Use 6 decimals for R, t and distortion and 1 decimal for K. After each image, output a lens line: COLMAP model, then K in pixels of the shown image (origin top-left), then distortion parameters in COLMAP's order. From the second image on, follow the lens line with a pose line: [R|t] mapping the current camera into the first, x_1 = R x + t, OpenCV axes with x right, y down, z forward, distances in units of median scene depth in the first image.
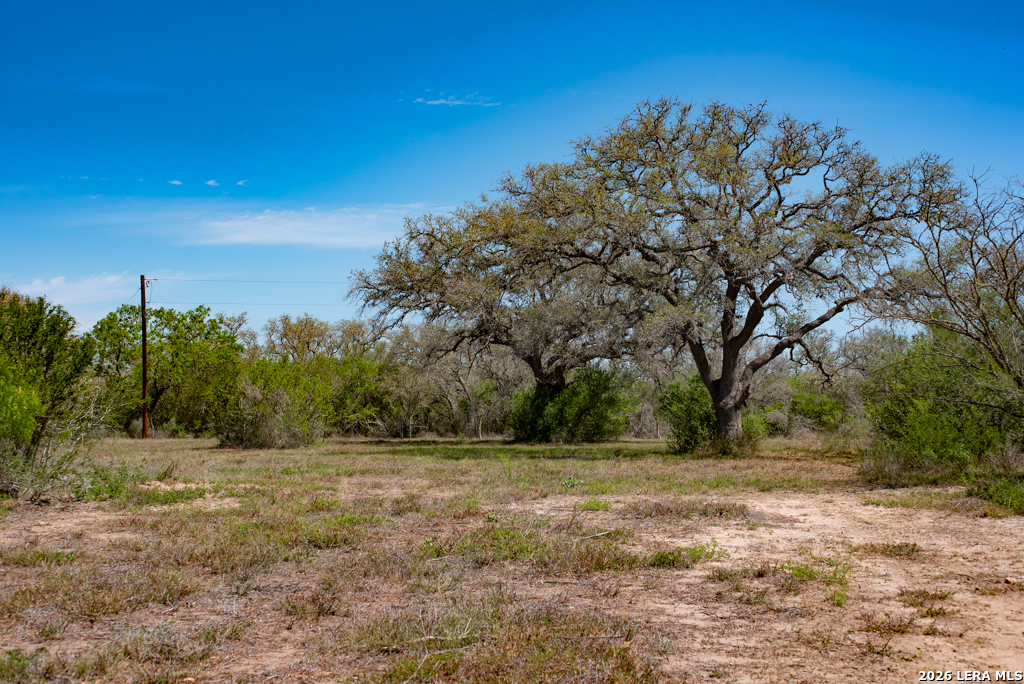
lens RADIAL K [[1477.4, 0, 512.1], [0, 1477.4, 342.9], [0, 0, 1]] dist [-0.014378, 0.000000]
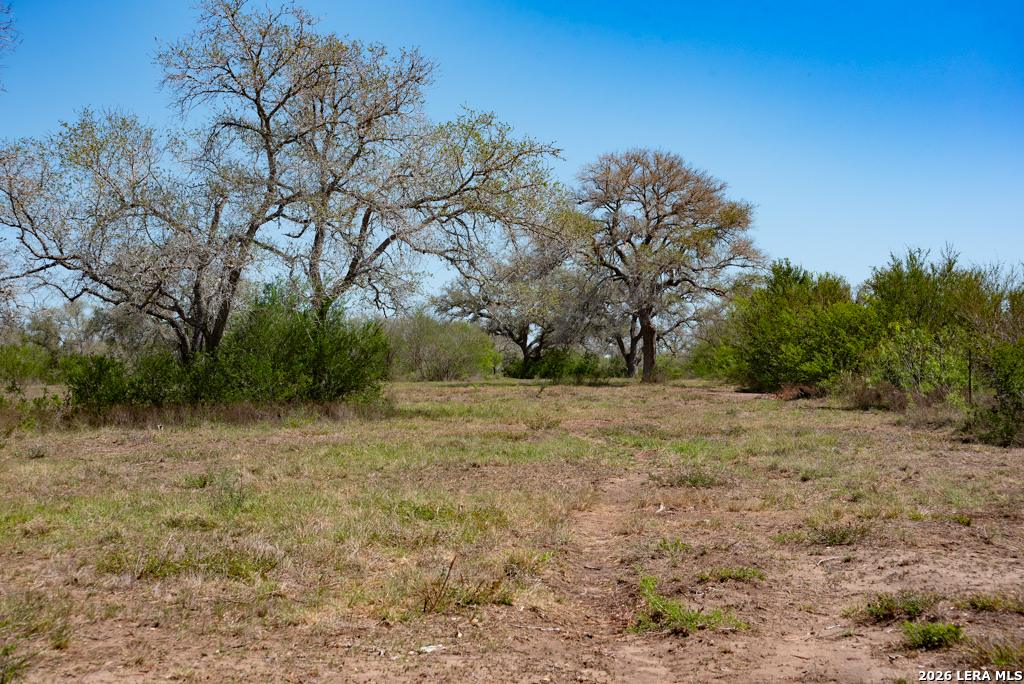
lens RADIAL K [[2125.0, 0, 512.0], [0, 2125.0, 341.7], [0, 0, 1]] dist [0.006968, 0.000000]
pose [[0.996018, 0.006914, 0.088880, -0.358953], [-0.008614, 0.999787, 0.018758, -0.058269], [-0.088732, -0.019449, 0.995866, -2.440731]]
